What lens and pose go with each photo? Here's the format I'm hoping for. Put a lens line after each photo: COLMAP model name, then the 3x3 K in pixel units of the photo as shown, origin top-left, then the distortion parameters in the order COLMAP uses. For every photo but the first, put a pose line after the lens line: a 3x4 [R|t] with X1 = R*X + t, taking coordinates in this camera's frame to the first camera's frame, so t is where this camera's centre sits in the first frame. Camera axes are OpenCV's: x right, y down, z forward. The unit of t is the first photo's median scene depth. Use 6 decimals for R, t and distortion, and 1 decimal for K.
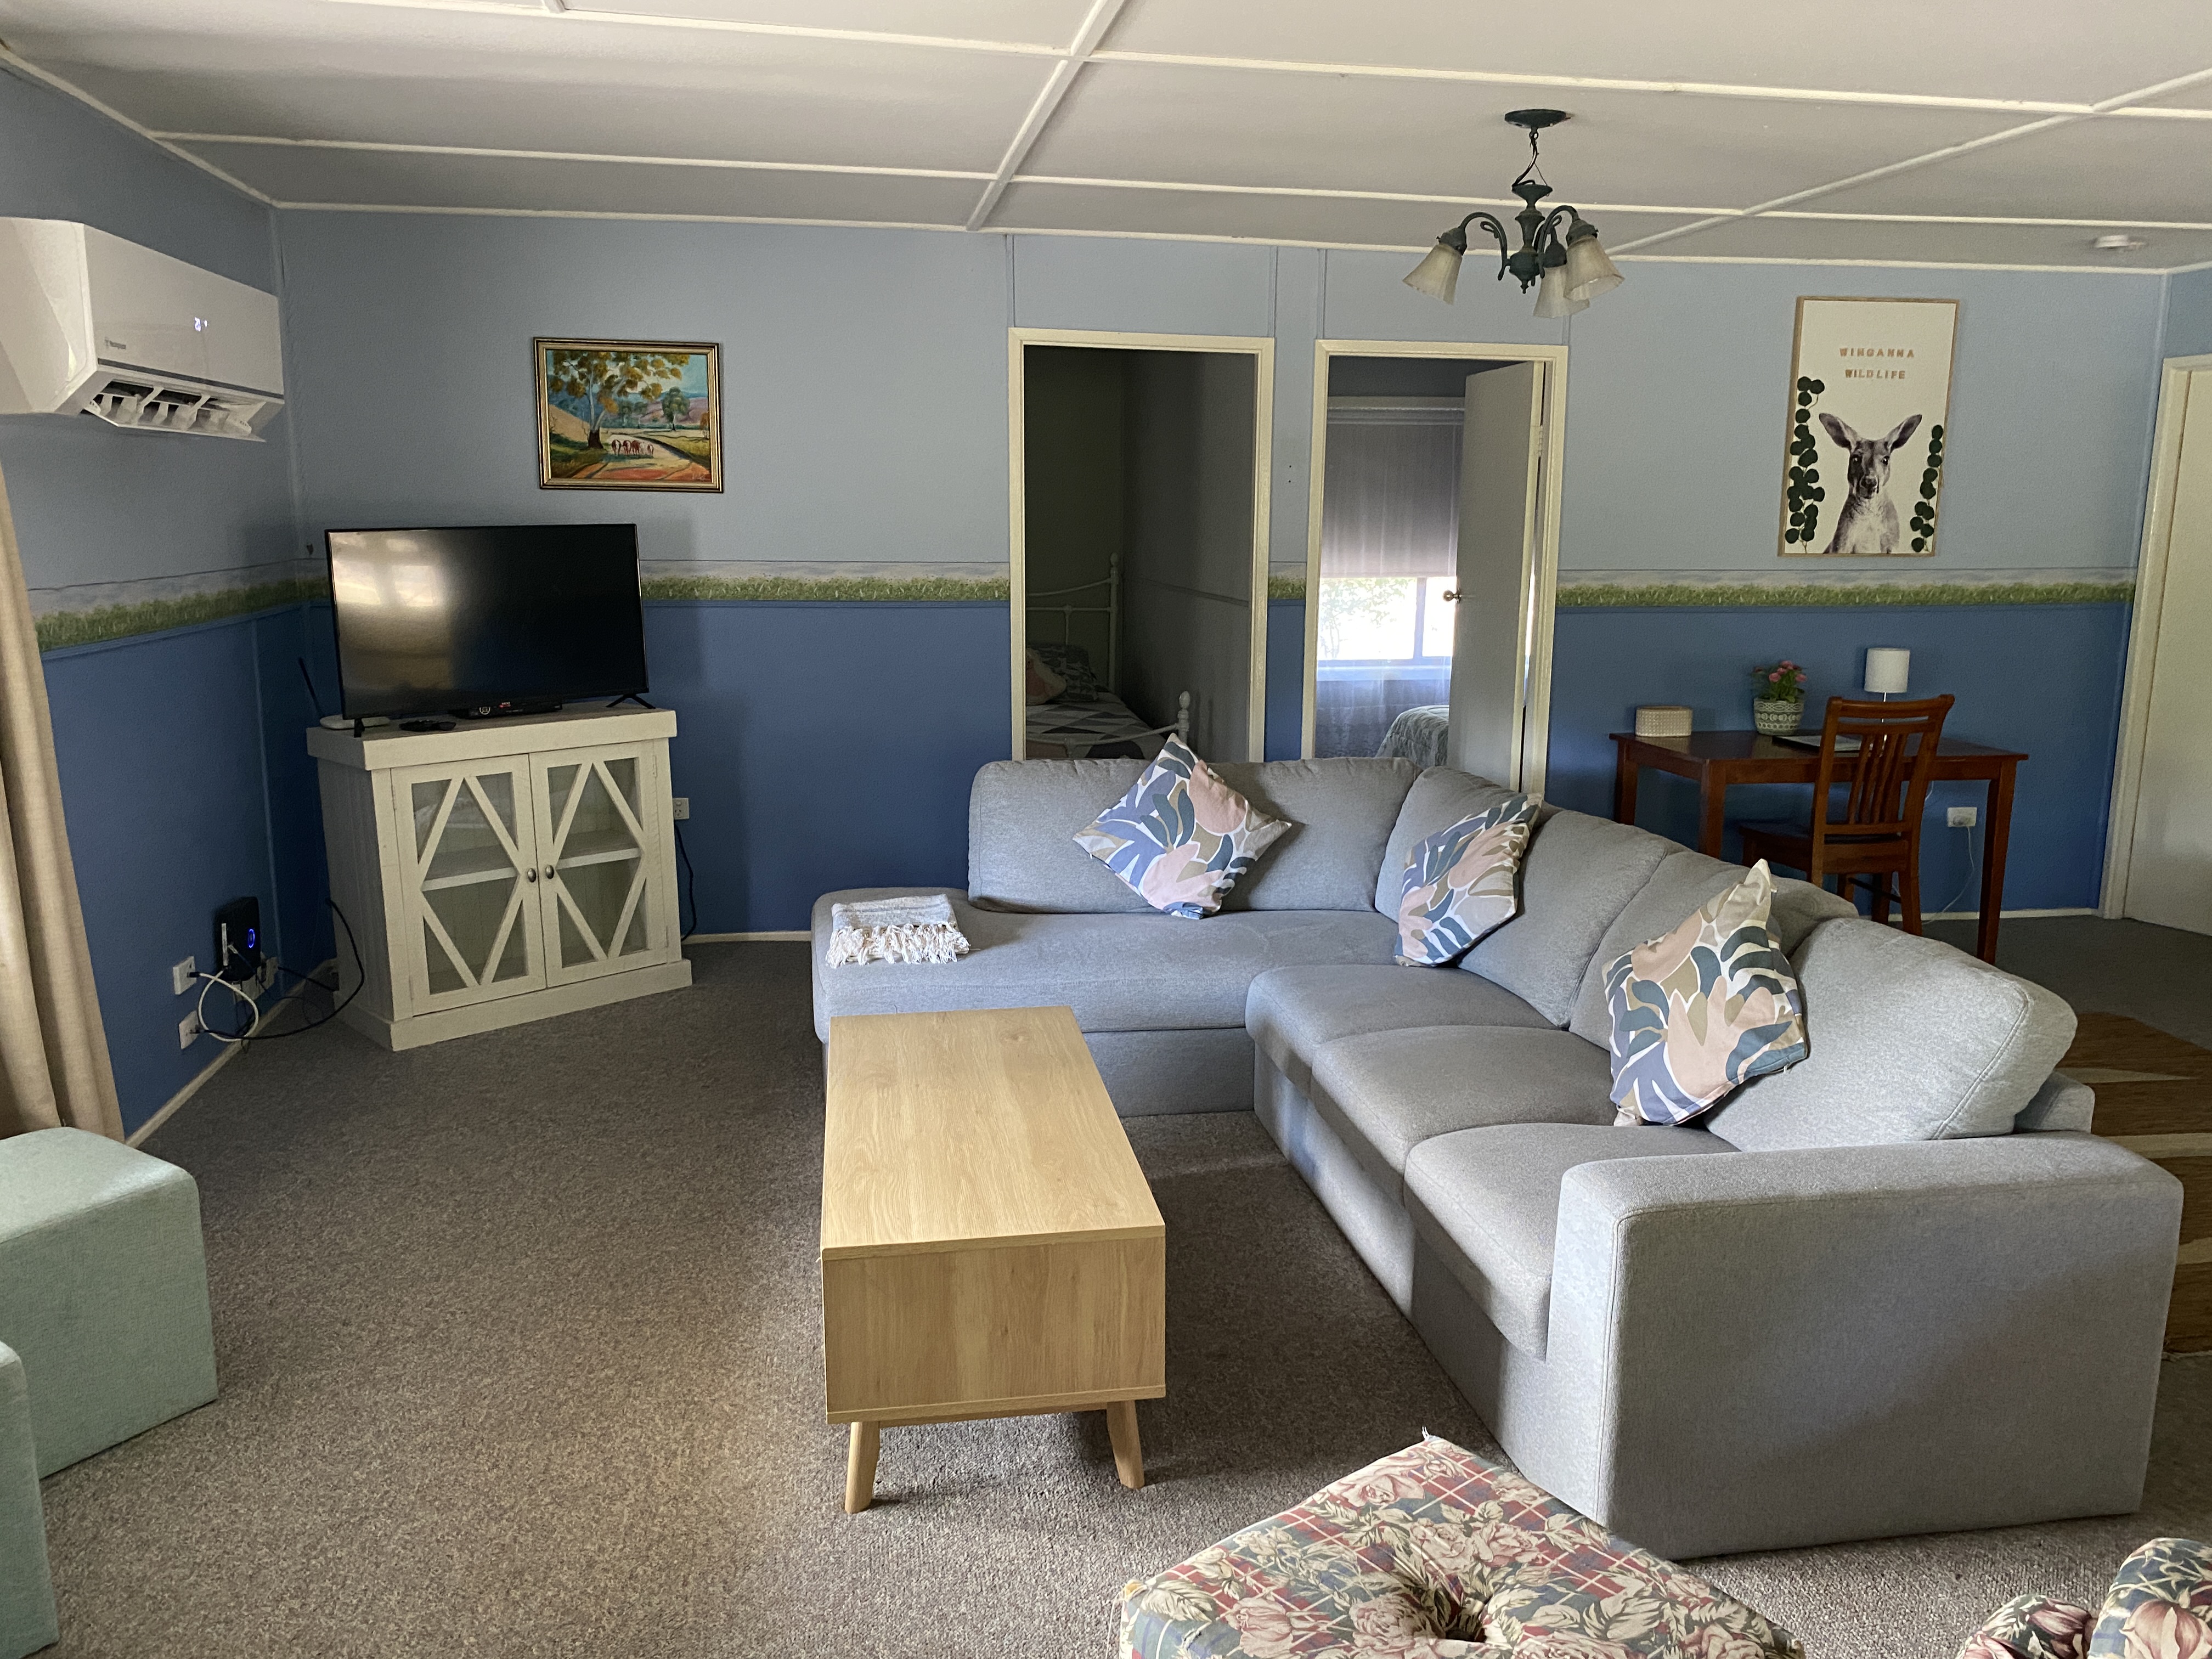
lens RADIAL K [[1700.9, 0, 1099.8], [0, 1700.9, 809.7], [0, 0, 1]] dist [0.008595, -0.001136]
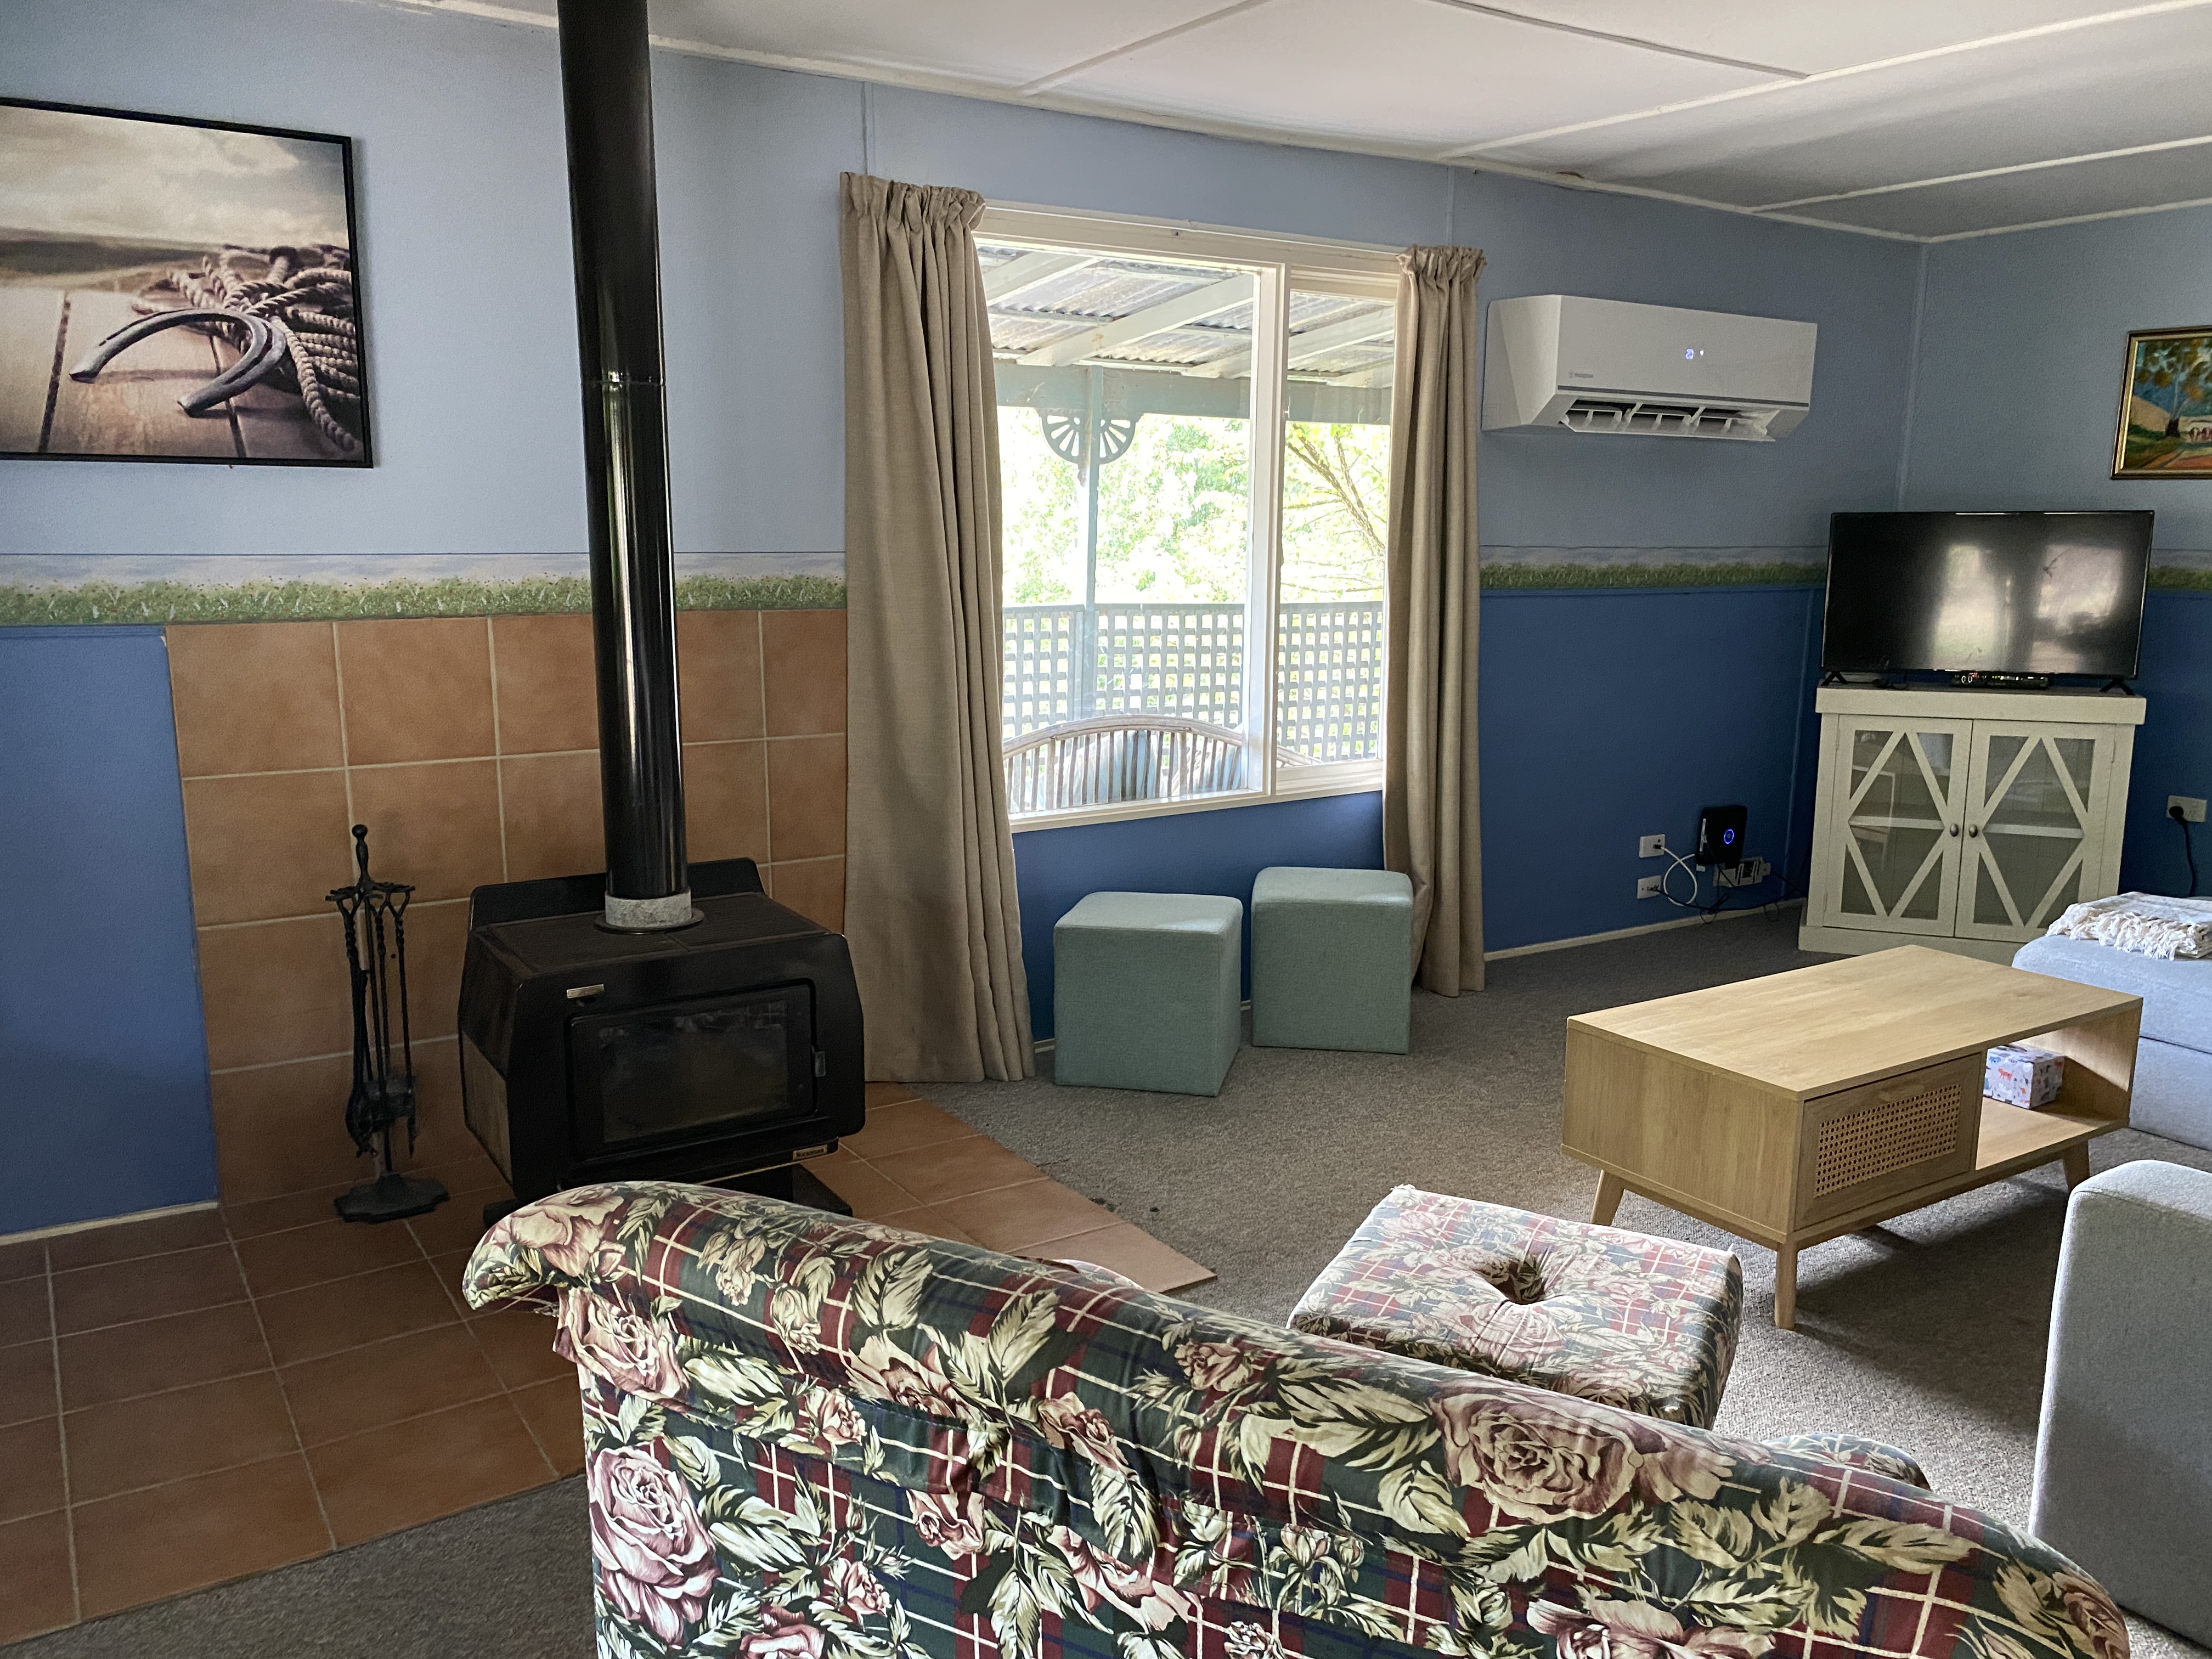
lens RADIAL K [[1700.9, 0, 1110.4], [0, 1700.9, 837.4], [0, 0, 1]] dist [0.008595, -0.001136]
pose [[0.409434, 0.169559, -0.896445, 0.425020], [-0.169515, 0.979607, 0.107866, 0.016737], [0.896453, 0.107797, 0.429827, 0.040887]]
